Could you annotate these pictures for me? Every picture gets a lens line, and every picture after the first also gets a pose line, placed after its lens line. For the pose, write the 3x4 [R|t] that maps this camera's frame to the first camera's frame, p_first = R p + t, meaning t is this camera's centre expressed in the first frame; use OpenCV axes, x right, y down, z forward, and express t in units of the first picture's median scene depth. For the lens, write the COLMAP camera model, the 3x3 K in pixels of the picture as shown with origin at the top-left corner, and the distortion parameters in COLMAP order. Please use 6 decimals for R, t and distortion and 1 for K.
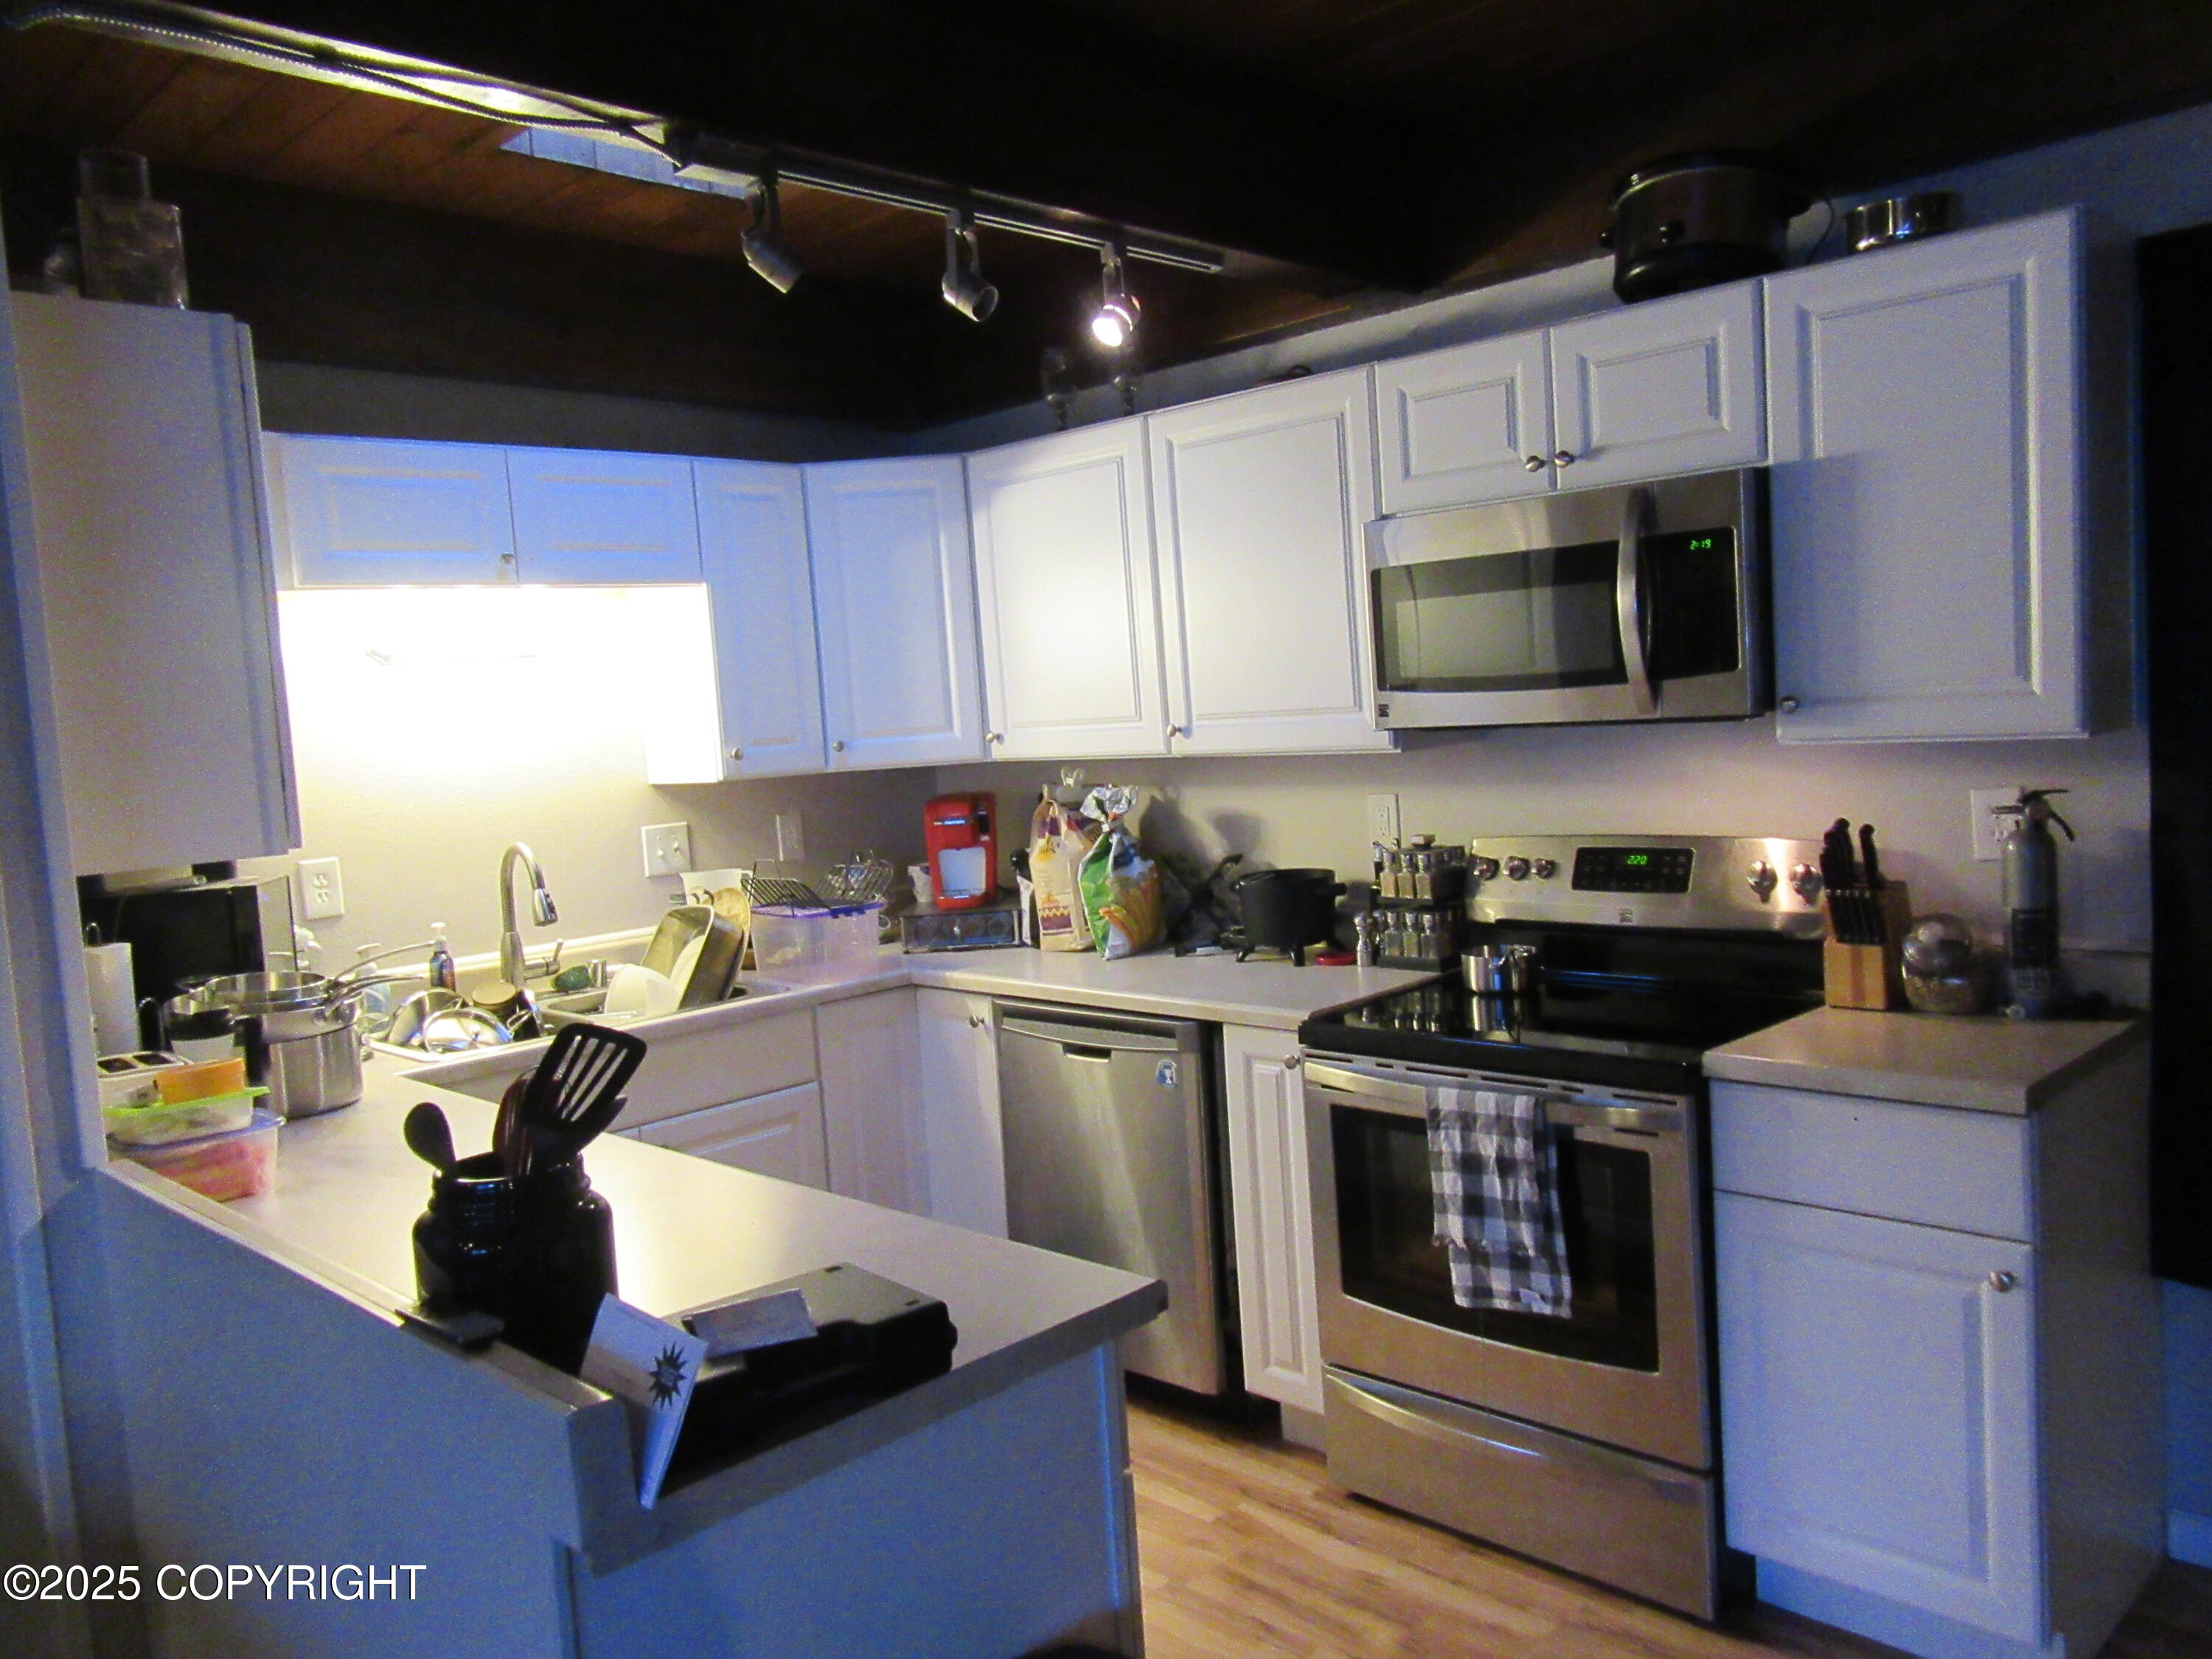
lens RADIAL K [[1647.5, 0, 1106.0], [0, 1647.5, 829.5], [0, 0, 1]] dist [-0.000141, 0.008019]
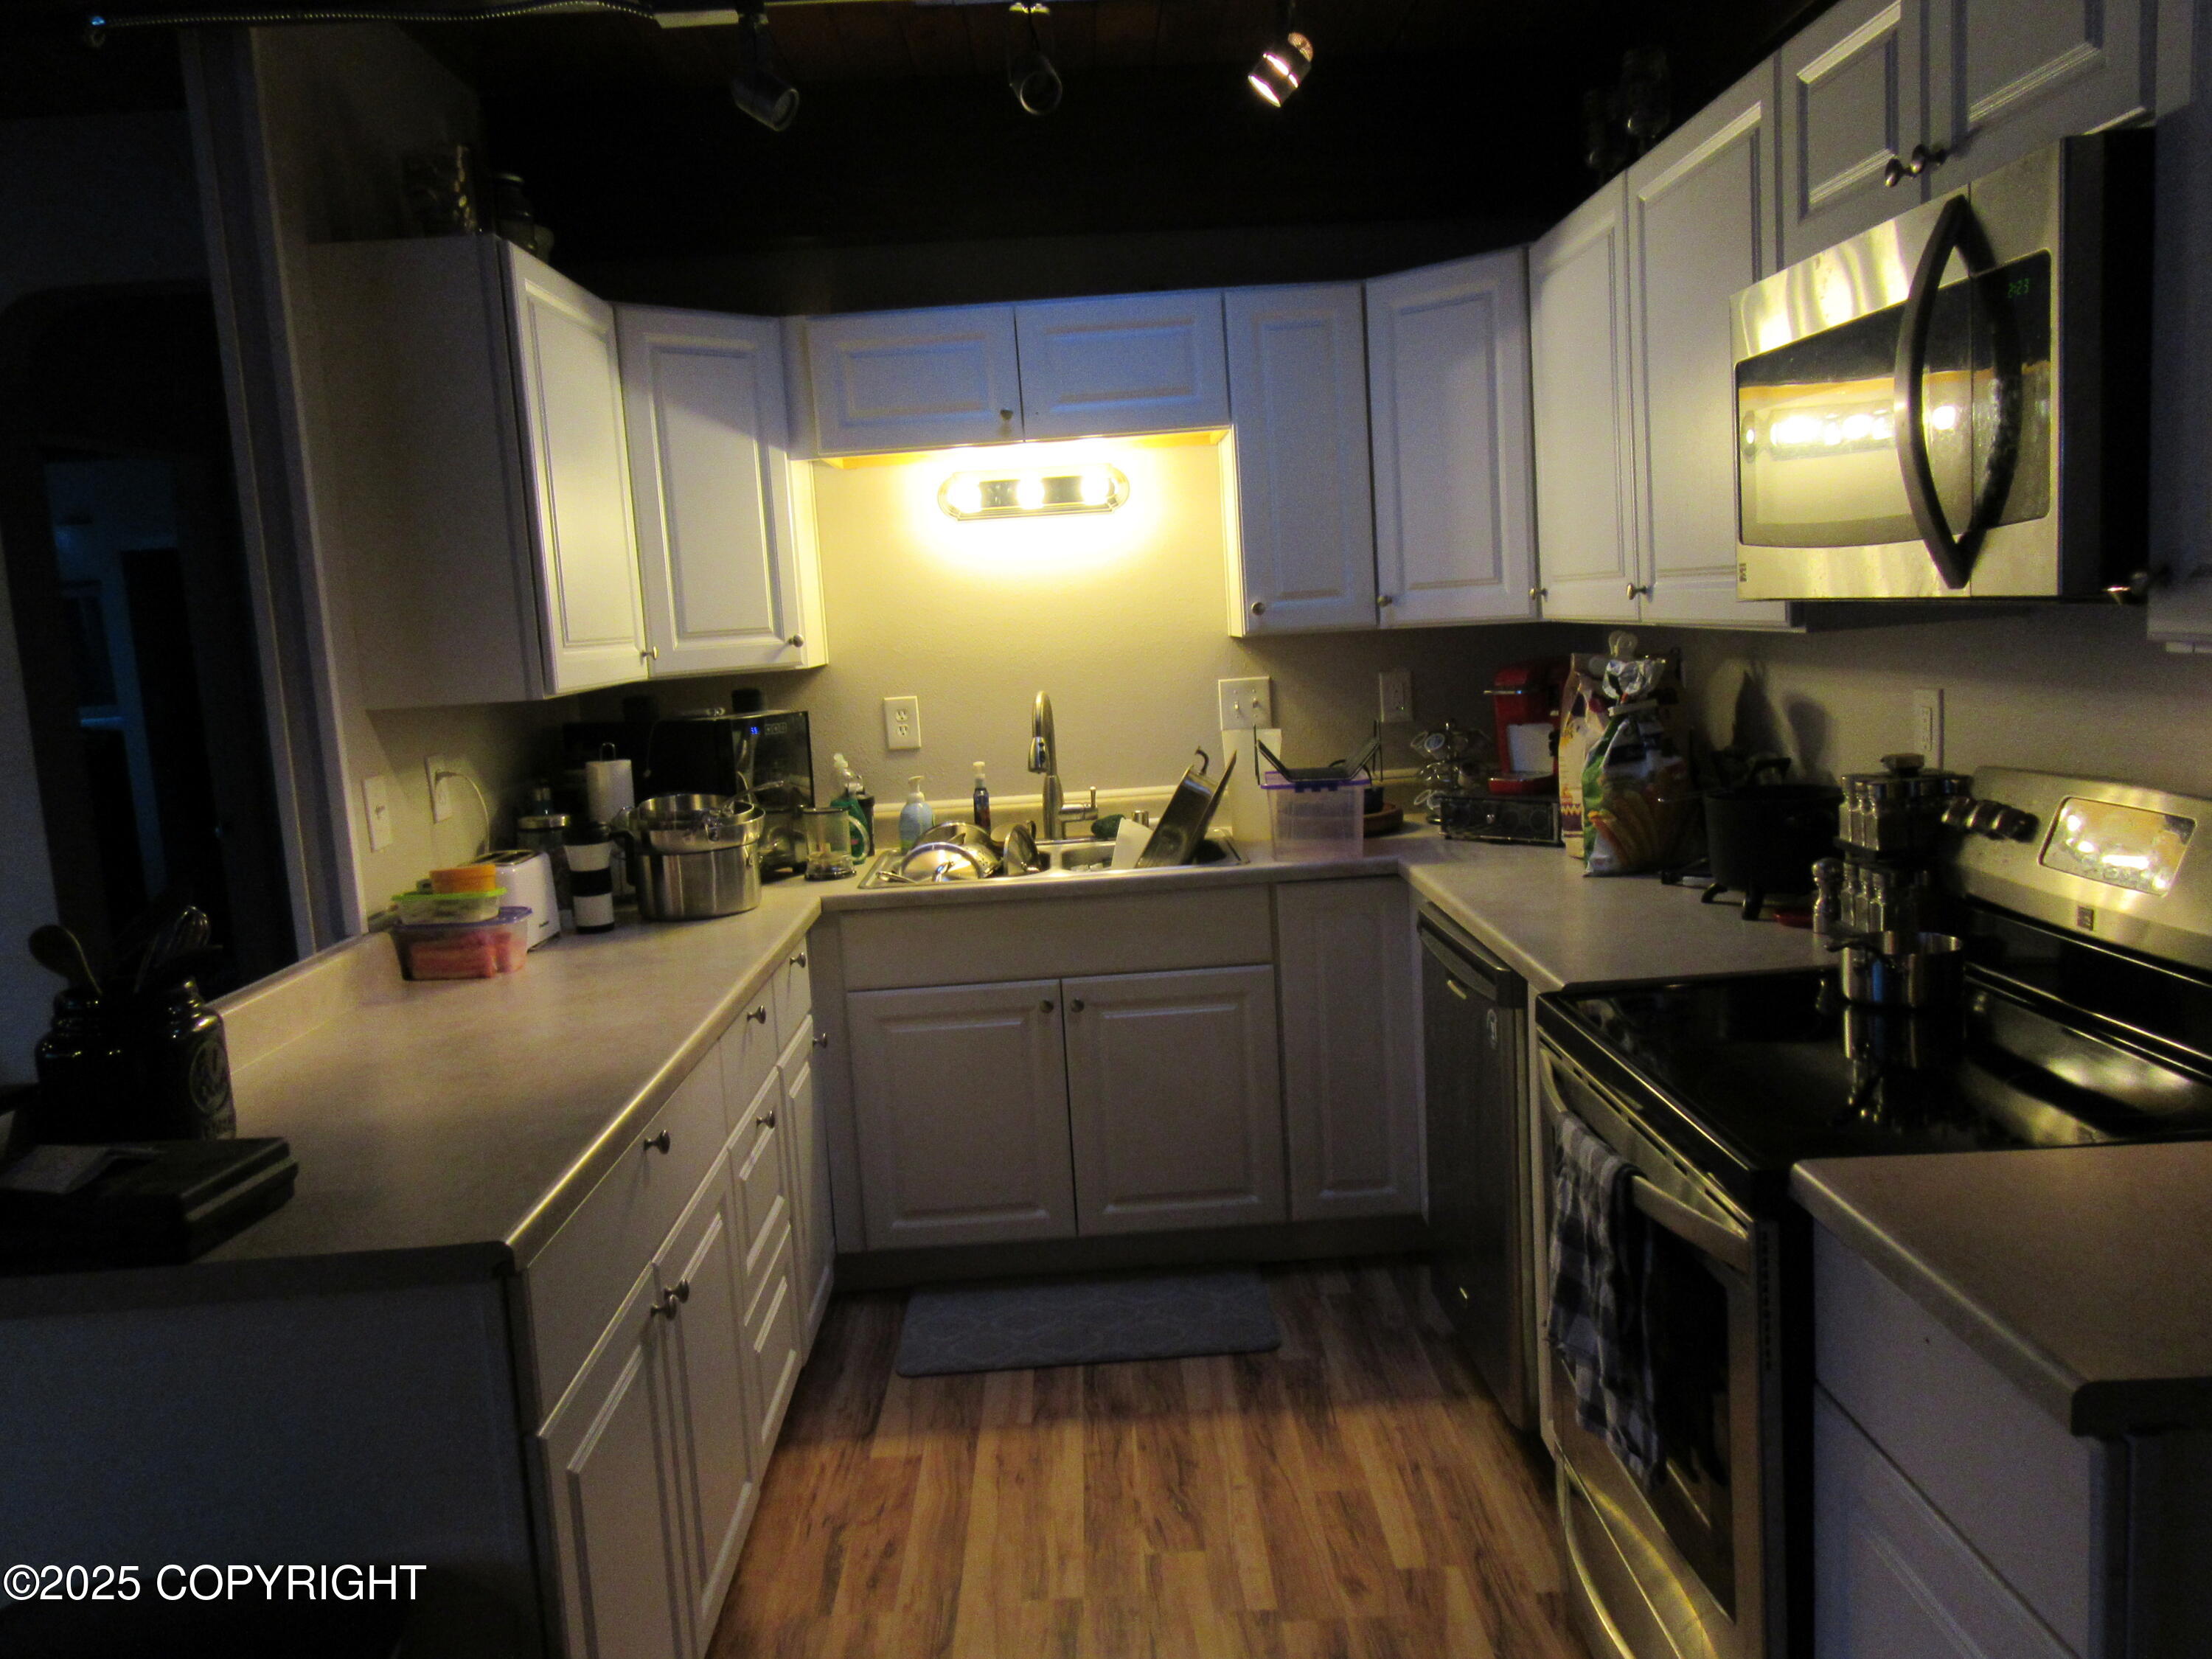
lens RADIAL K [[1628.2, 0, 1106.0], [0, 1628.2, 829.5], [0, 0, 1]] dist [-0.004340, -0.001788]
pose [[0.719932, 0.112528, -0.684862, 0.369020], [-0.039828, 0.991841, 0.121100, -0.029864], [0.692901, -0.059907, 0.718540, 0.267468]]
